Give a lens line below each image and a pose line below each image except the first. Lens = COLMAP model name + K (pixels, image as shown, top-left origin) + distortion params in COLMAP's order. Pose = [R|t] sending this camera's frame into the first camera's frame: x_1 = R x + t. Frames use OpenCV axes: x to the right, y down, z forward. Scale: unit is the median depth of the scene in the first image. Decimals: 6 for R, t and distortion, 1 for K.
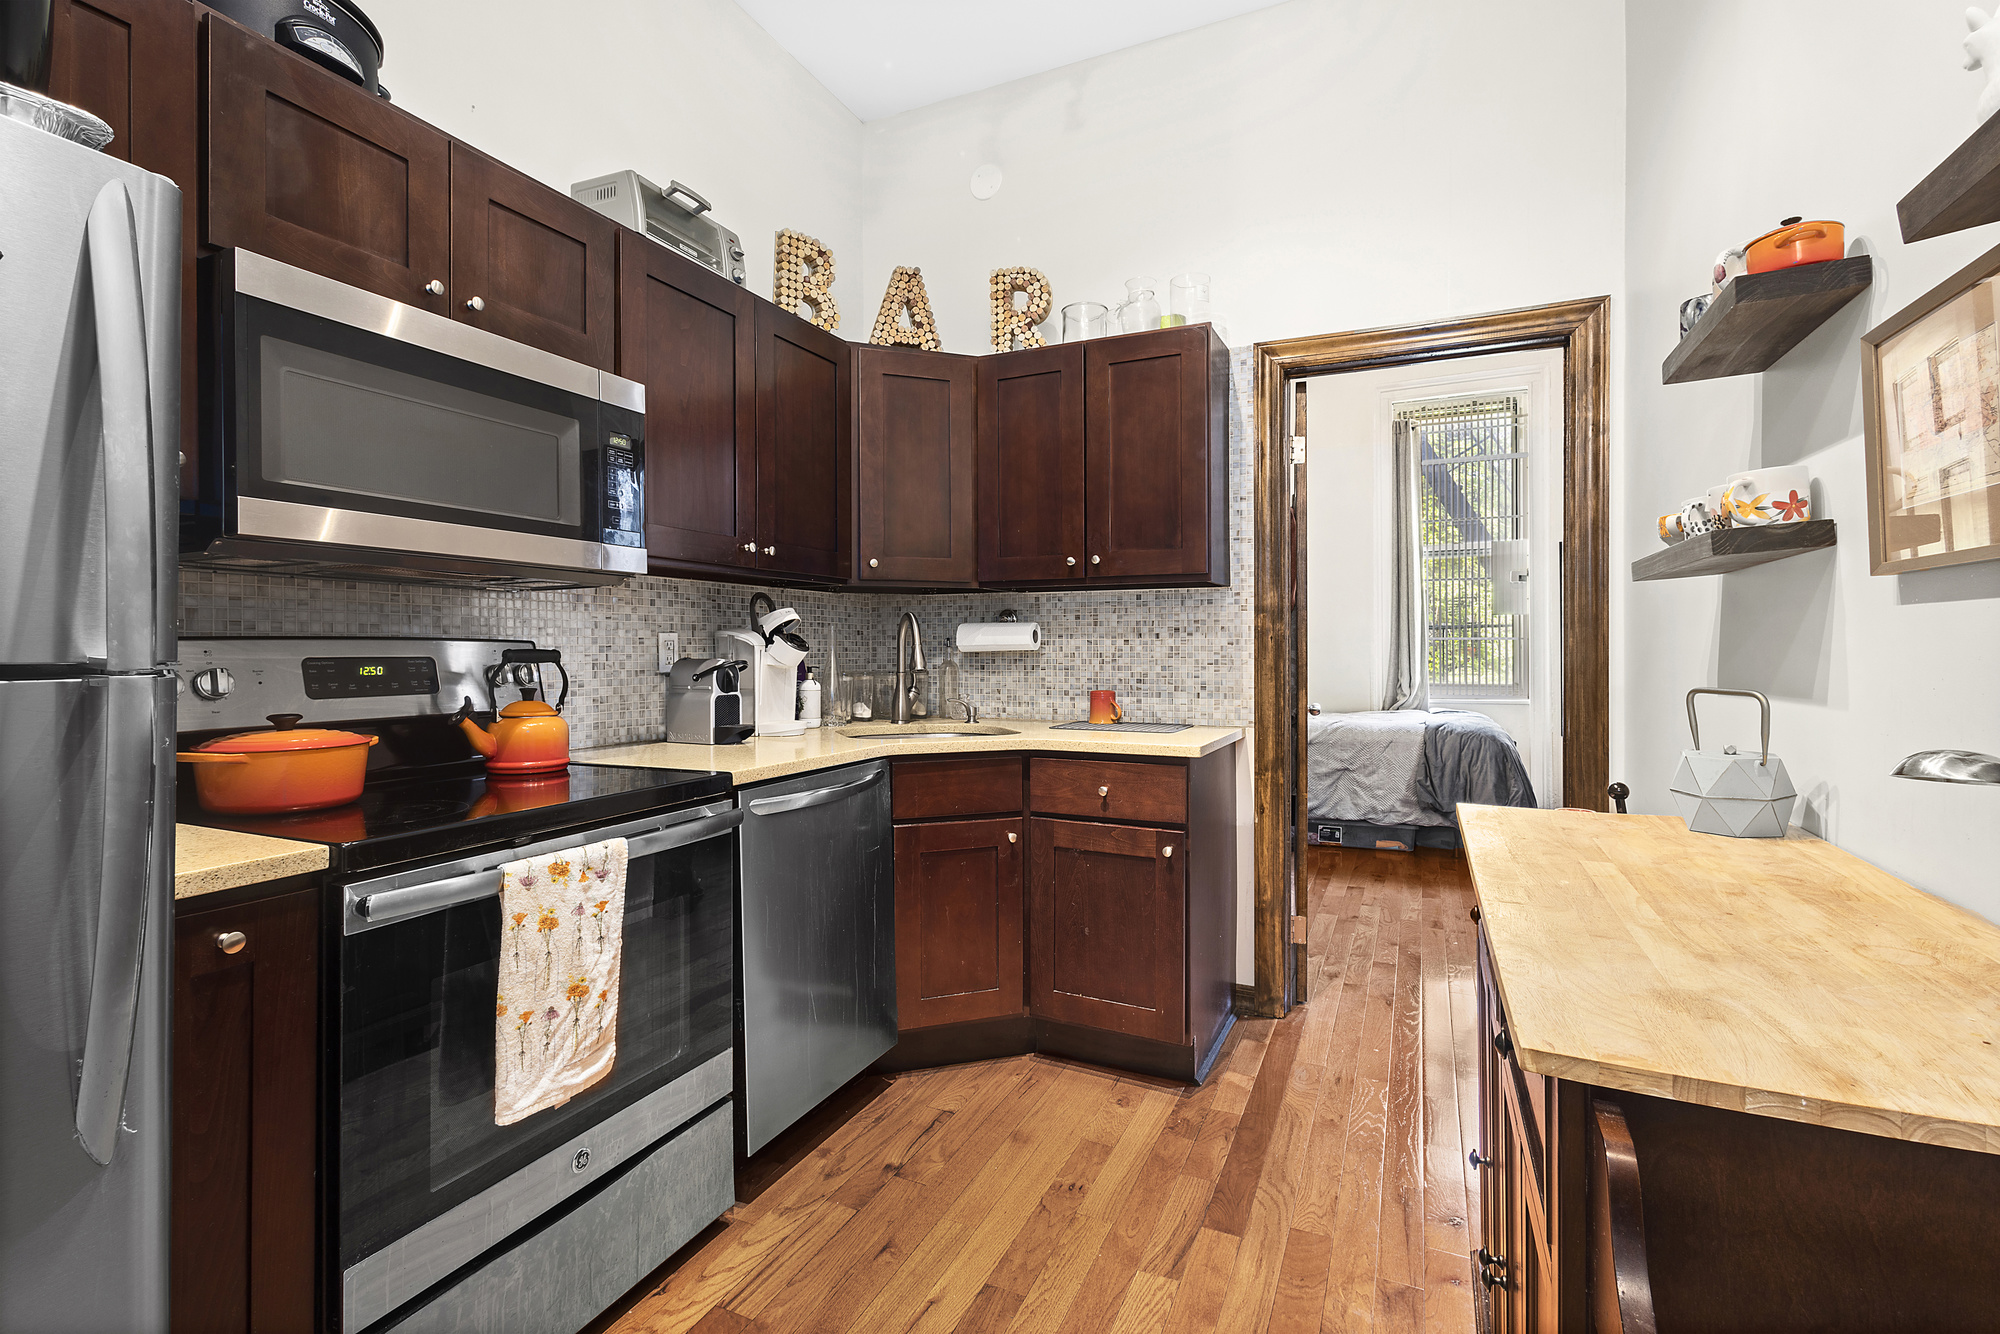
lens RADIAL K [[908.5, 0, 999.7], [0, 908.5, 656.2], [0, 0, 1]] dist [-0.002572, -0.000070]
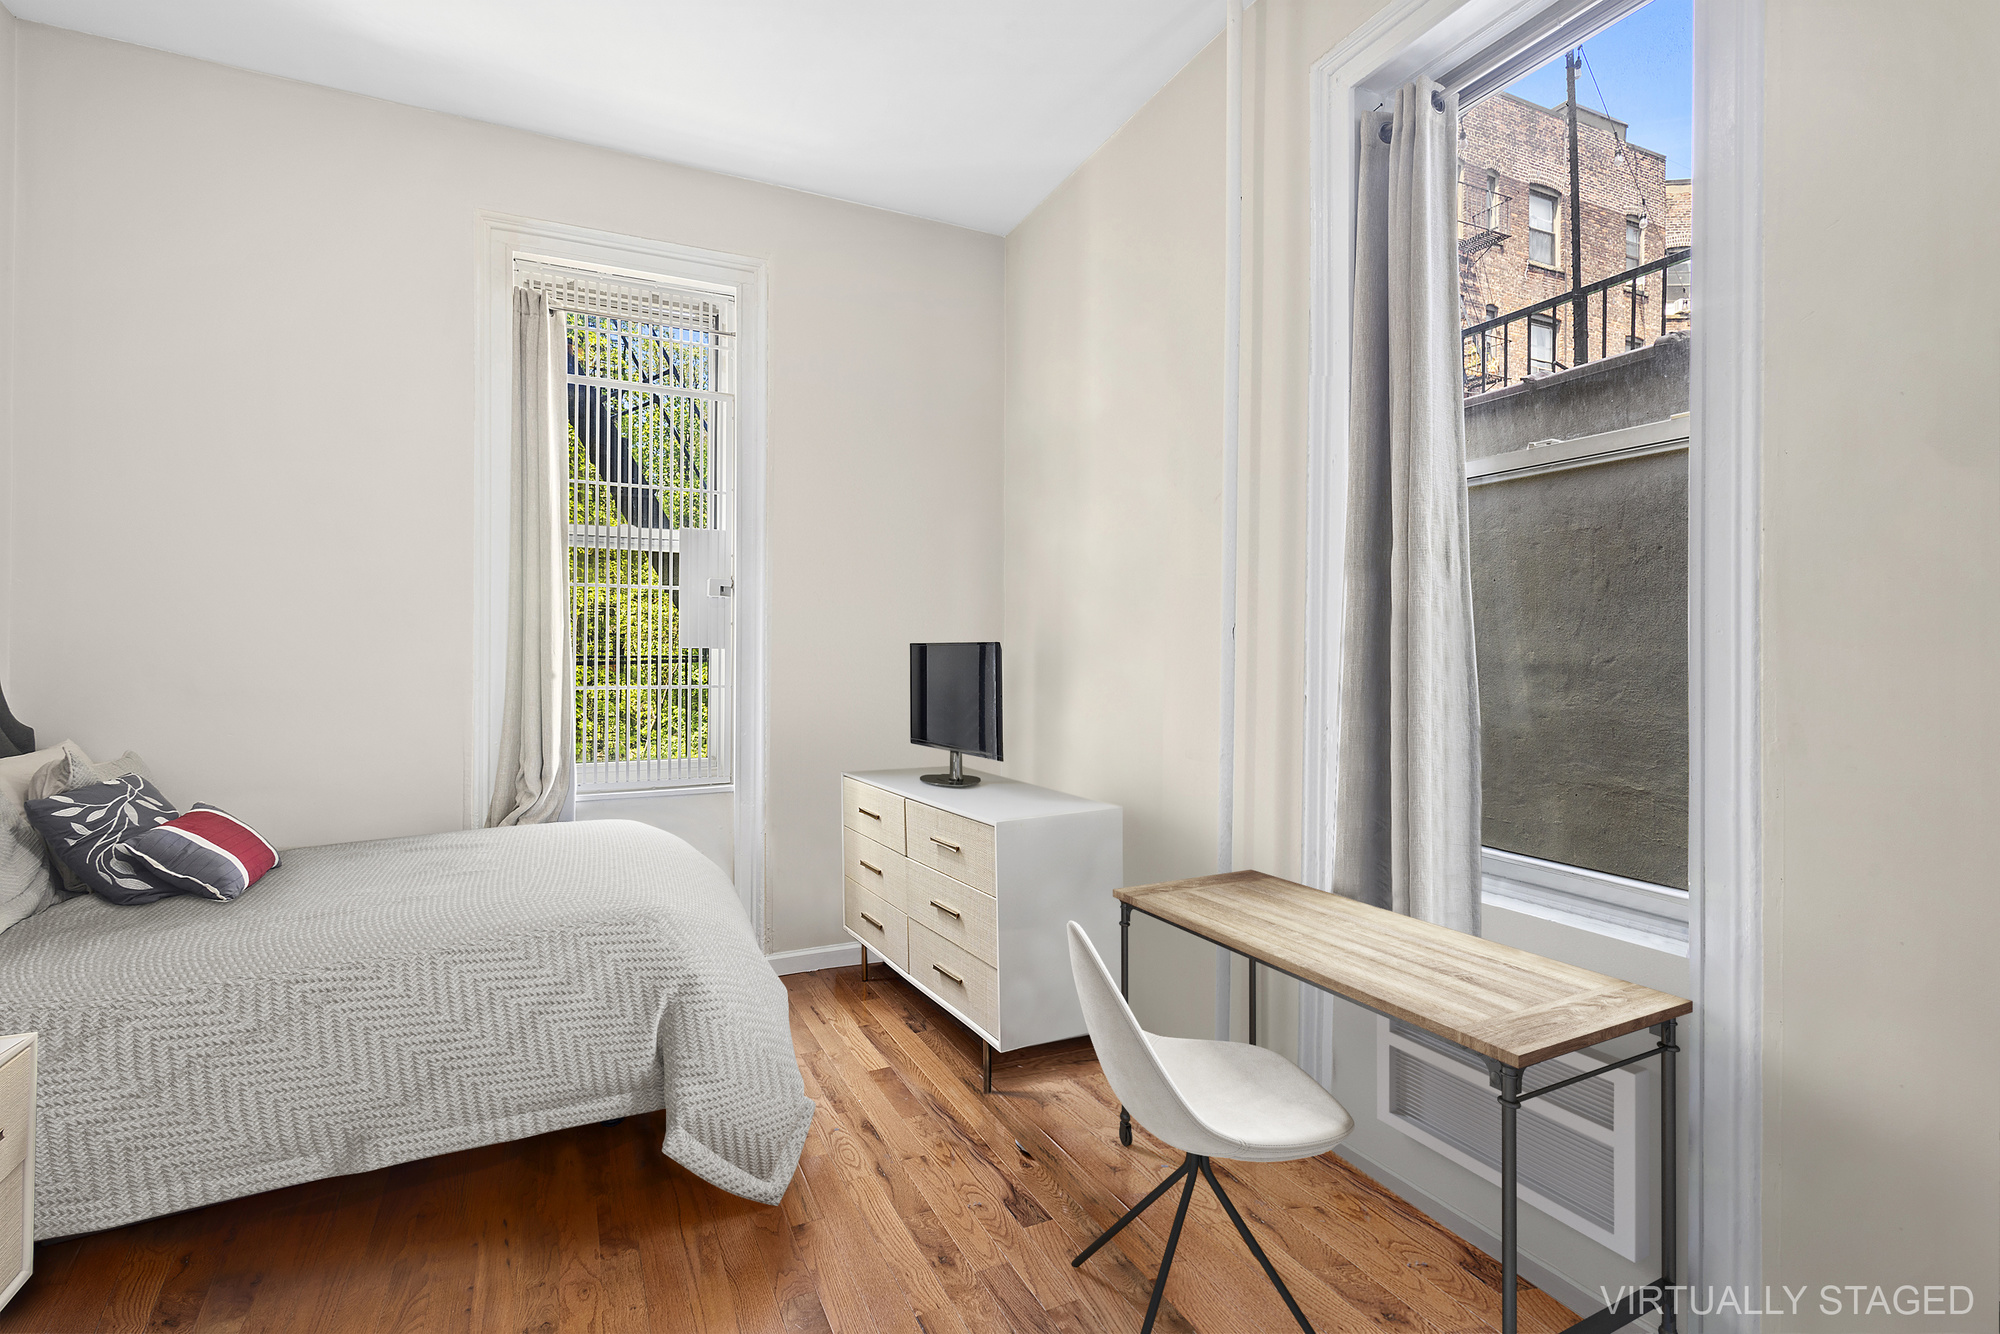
lens RADIAL K [[908.5, 0, 1001.7], [0, 908.5, 657.2], [0, 0, 1]] dist [-0.002572, -0.000070]
pose [[0.633752, 0.007054, 0.773504, 0.201845], [-0.007763, 0.999966, -0.002759, -0.038360], [-0.773497, -0.004256, 0.633786, 0.434382]]
